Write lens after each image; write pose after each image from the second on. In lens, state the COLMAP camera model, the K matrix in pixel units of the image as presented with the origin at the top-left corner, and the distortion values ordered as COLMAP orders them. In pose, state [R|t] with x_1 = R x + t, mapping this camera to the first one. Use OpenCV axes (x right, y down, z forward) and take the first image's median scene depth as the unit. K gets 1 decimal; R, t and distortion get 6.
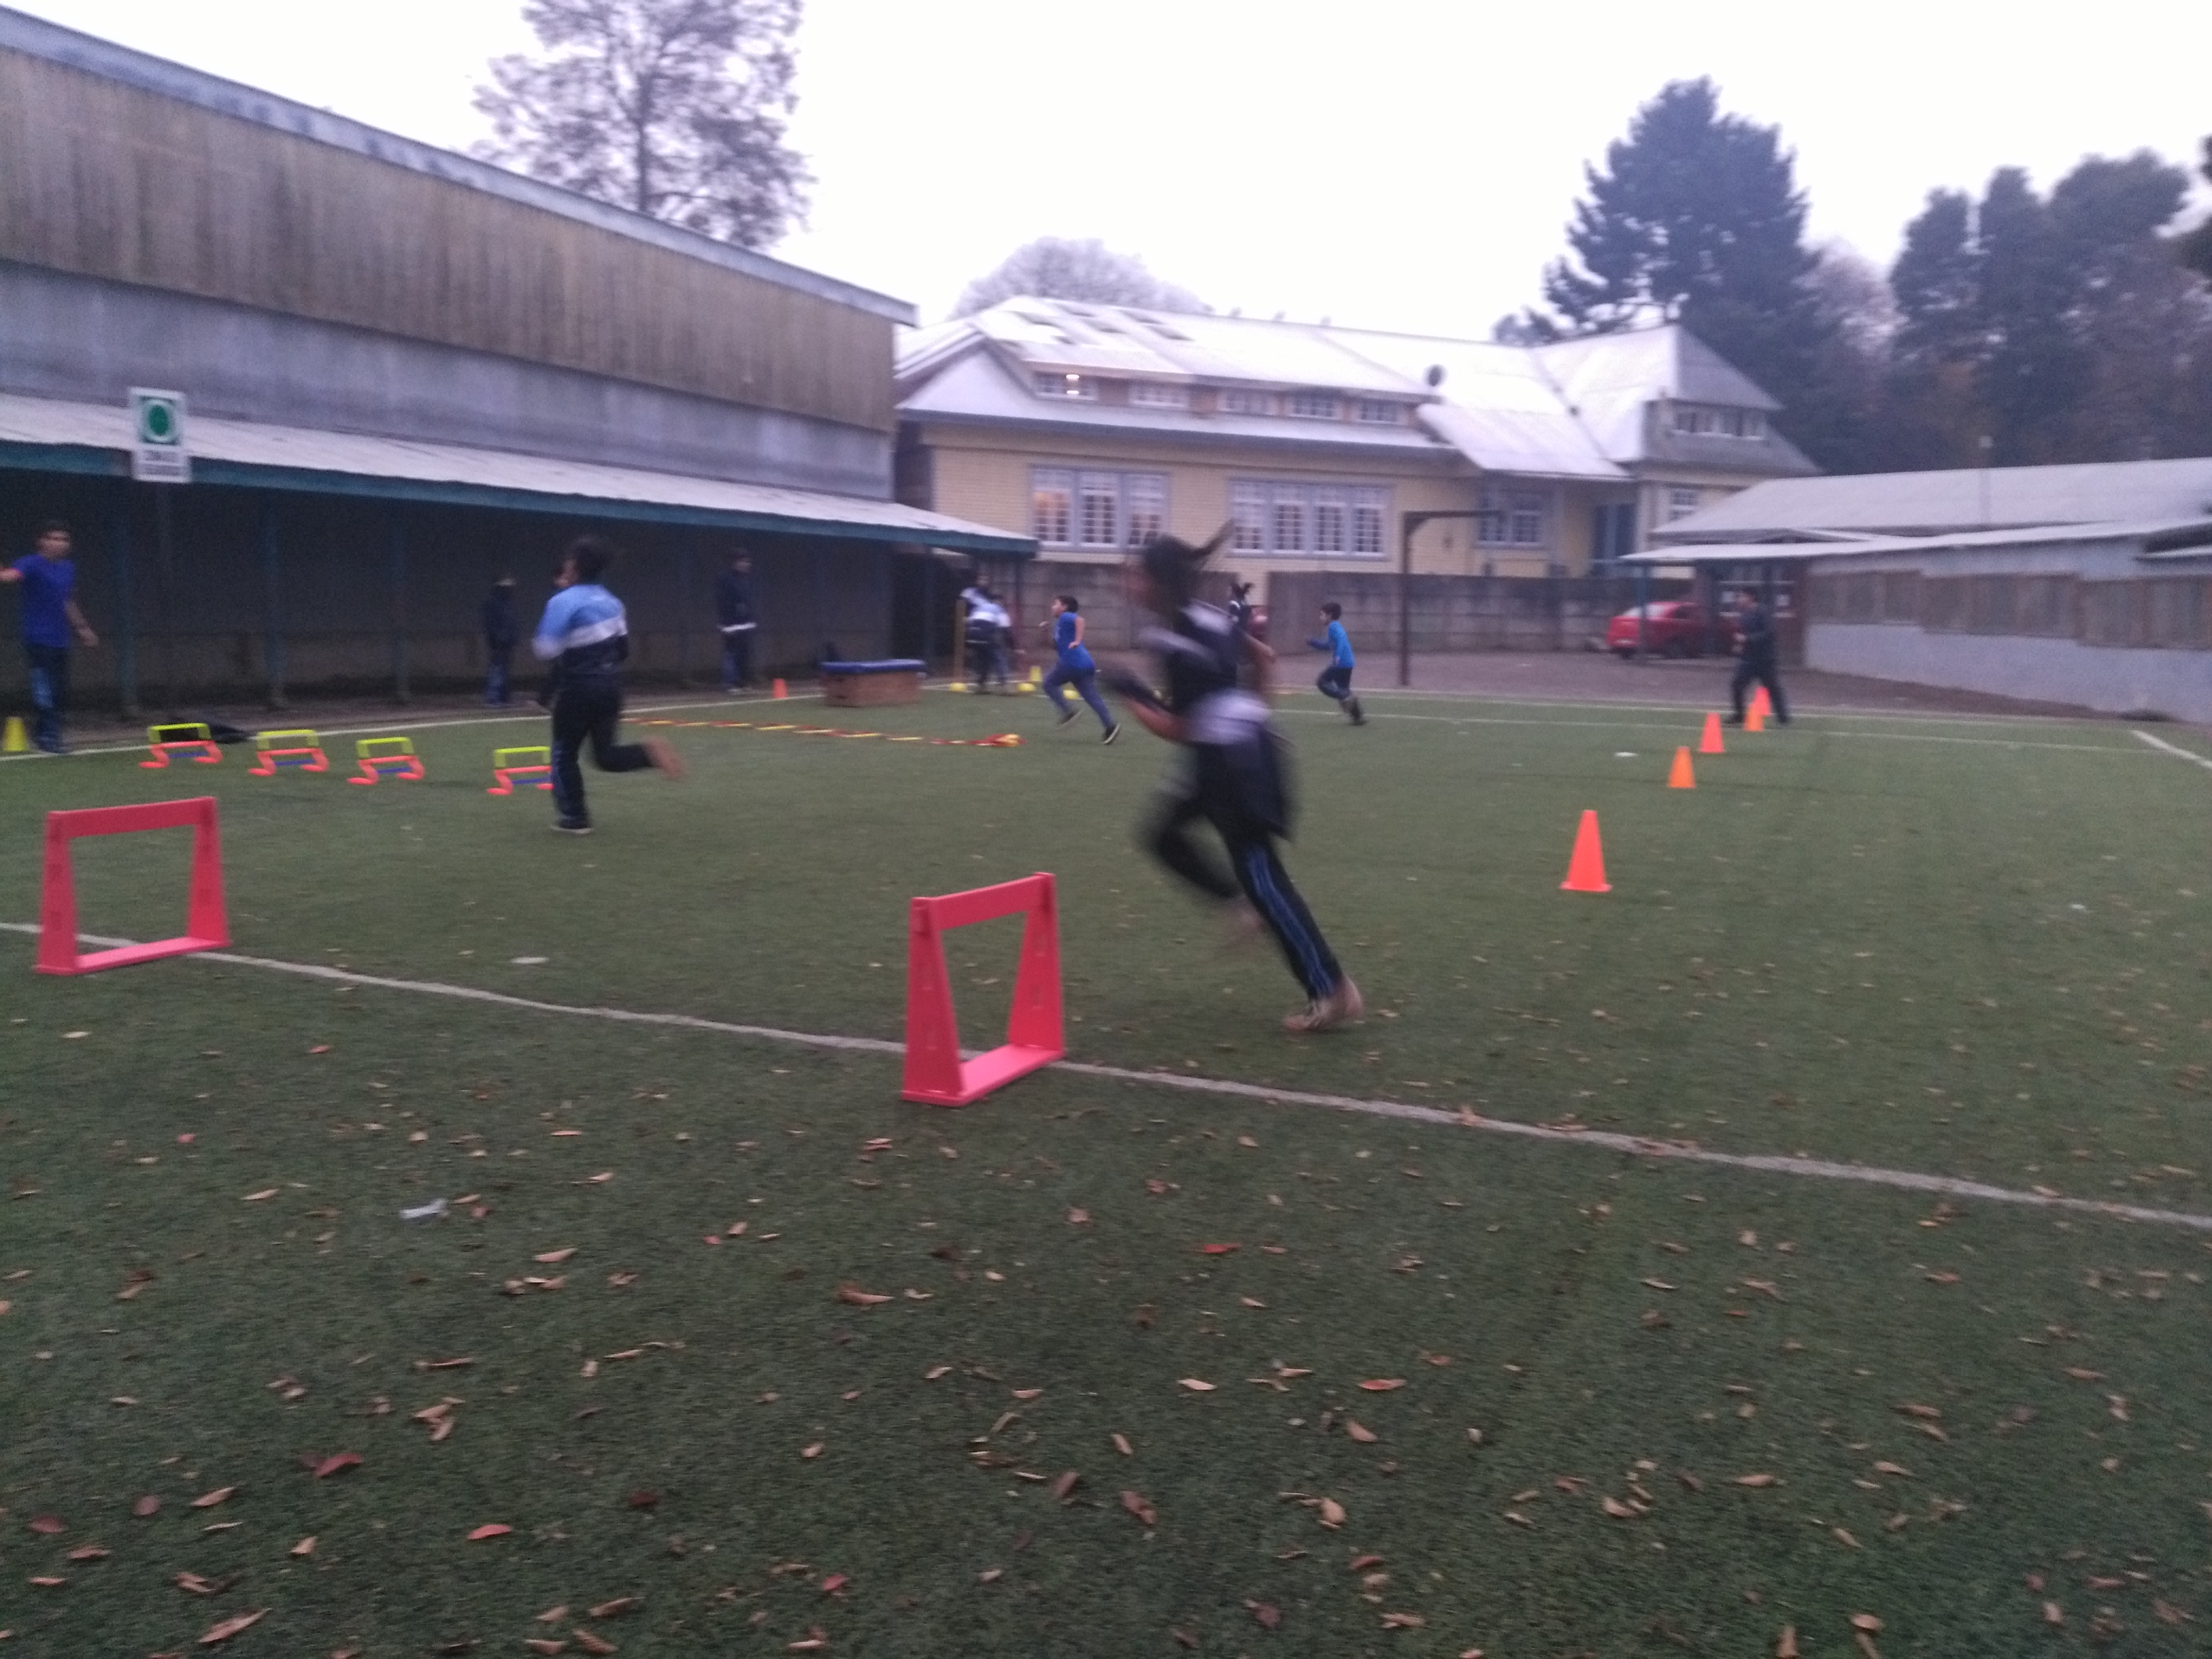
lens RADIAL K [[1827.3, 0, 1101.0], [0, 1827.3, 839.8], [0, 0, 1]] dist [0.060932, -0.113129]
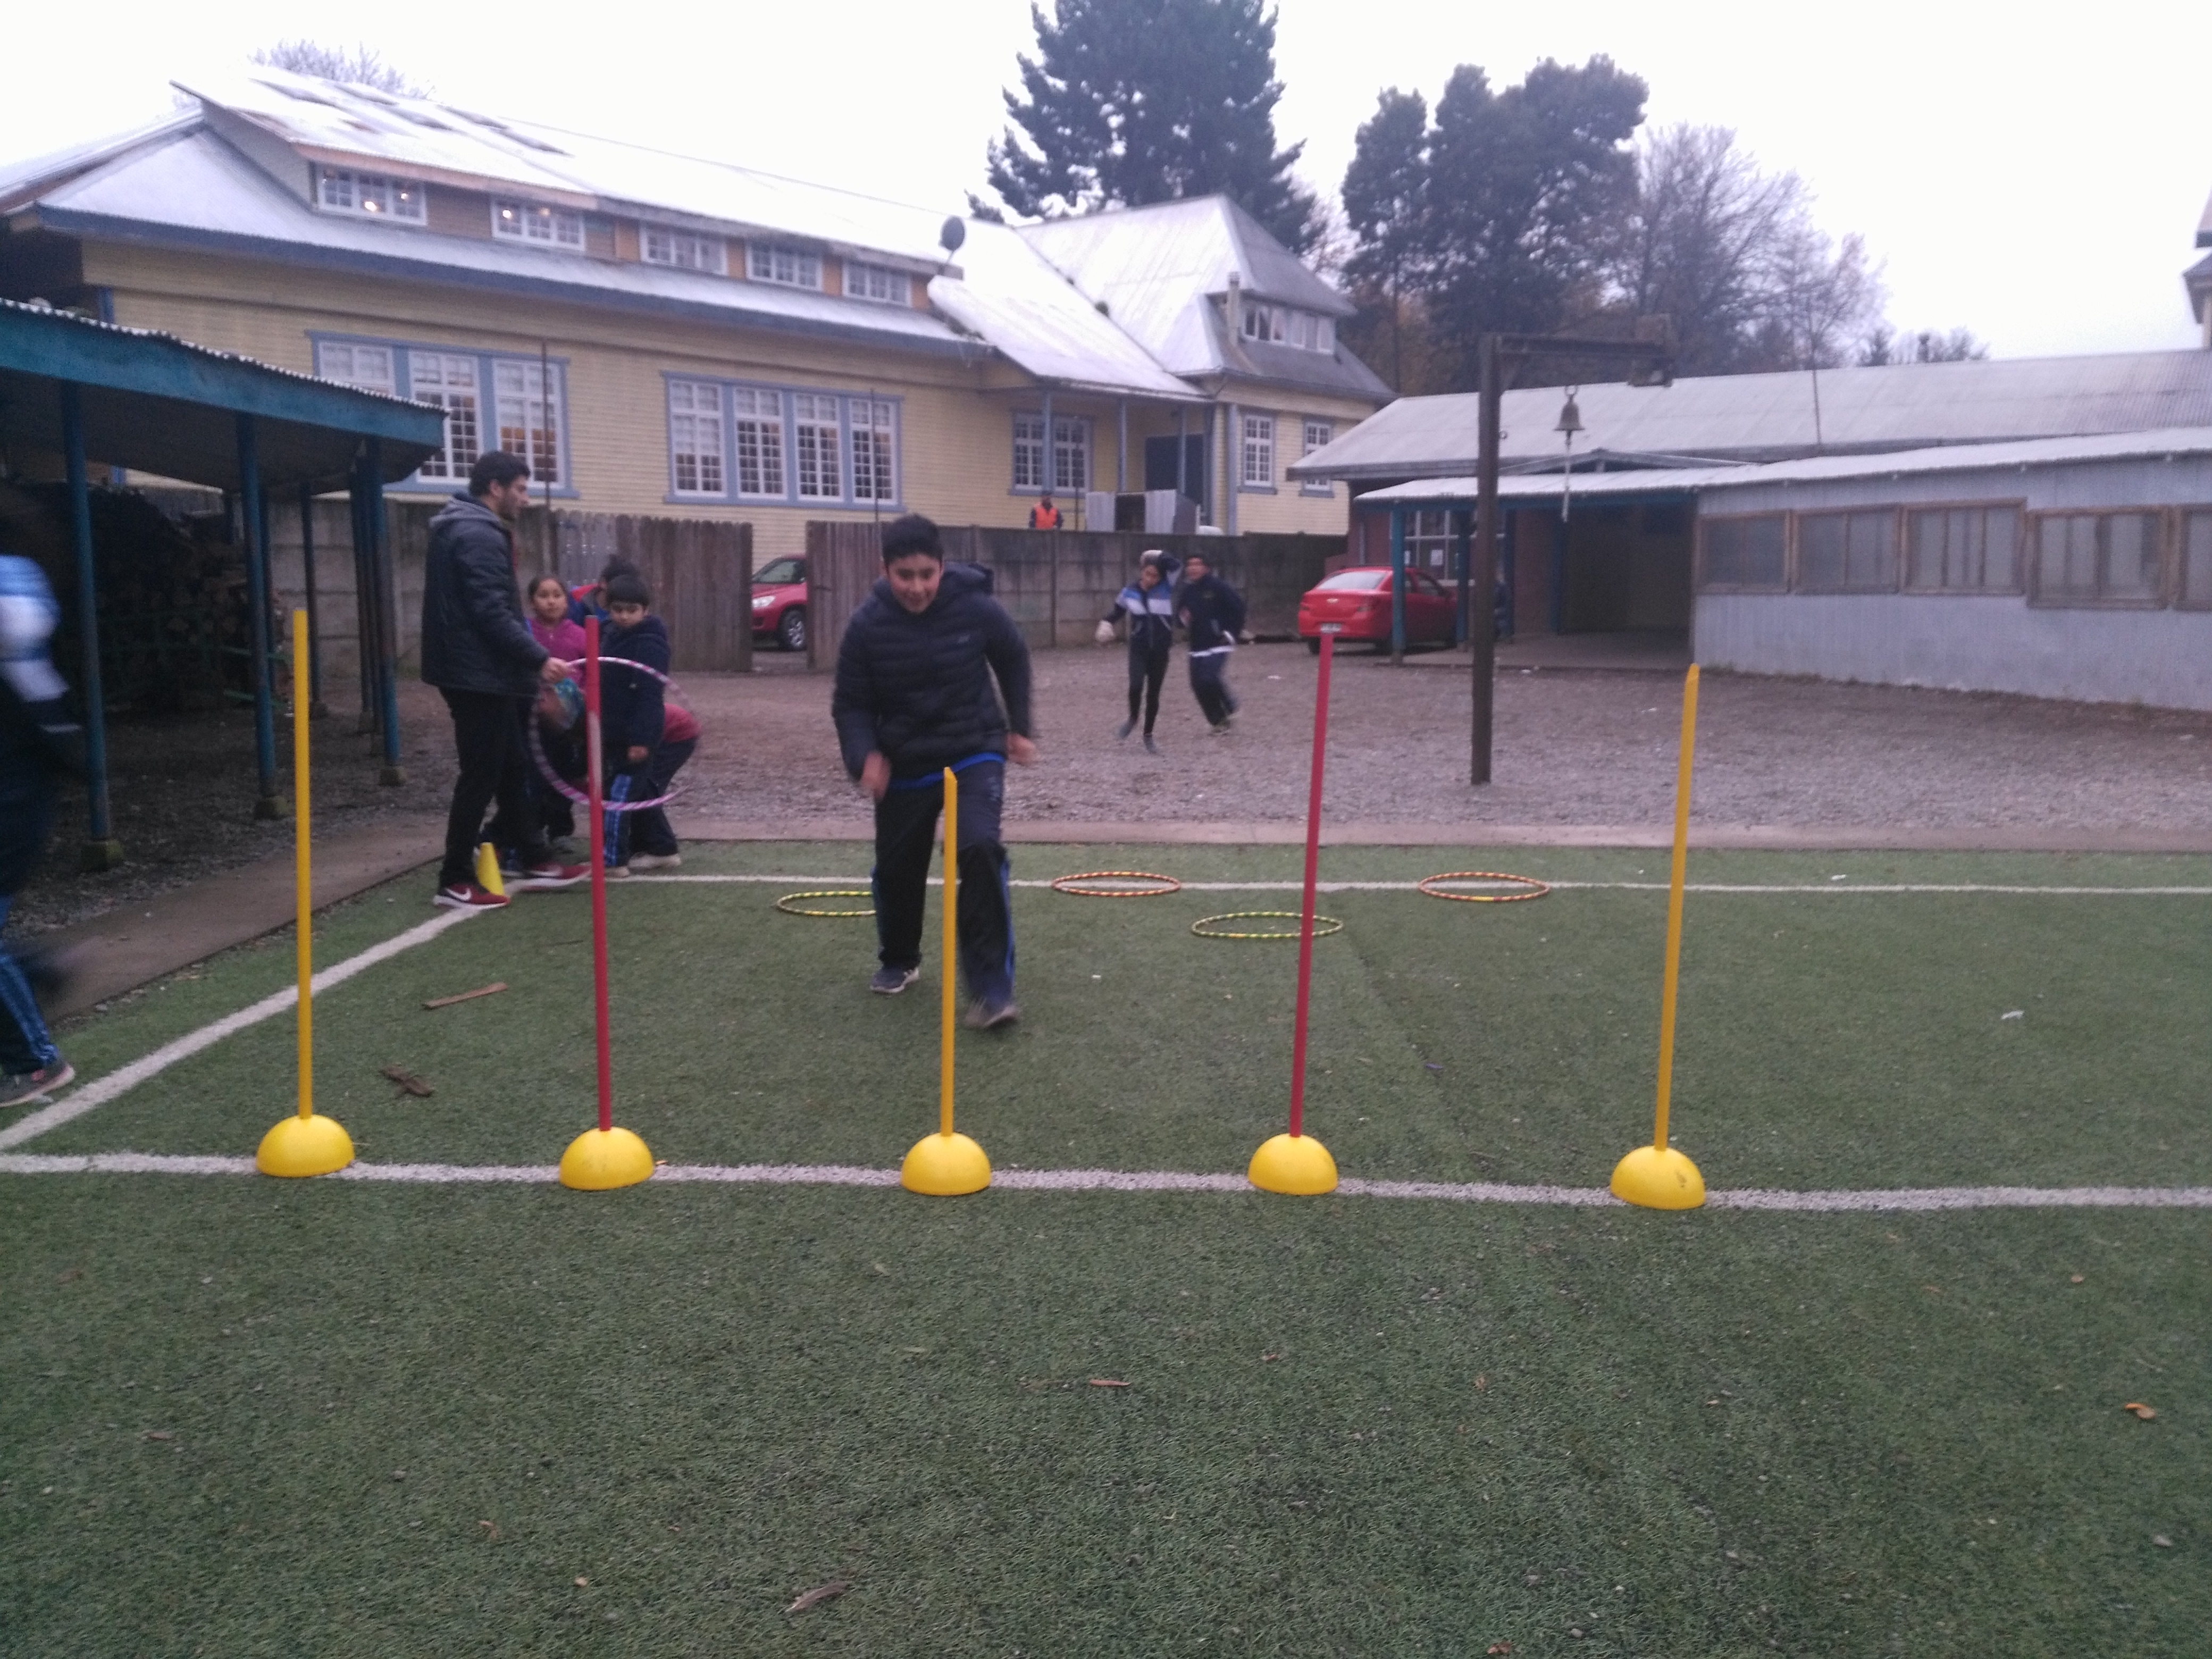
lens RADIAL K [[1827.3, 0, 1055.4], [0, 1827.3, 818.0], [0, 0, 1]] dist [0.060932, -0.113129]
pose [[0.933262, -0.067265, 0.352842, -0.031279], [0.066953, 0.997670, 0.013104, -0.046132], [-0.352902, 0.011394, 0.935591, 0.354042]]
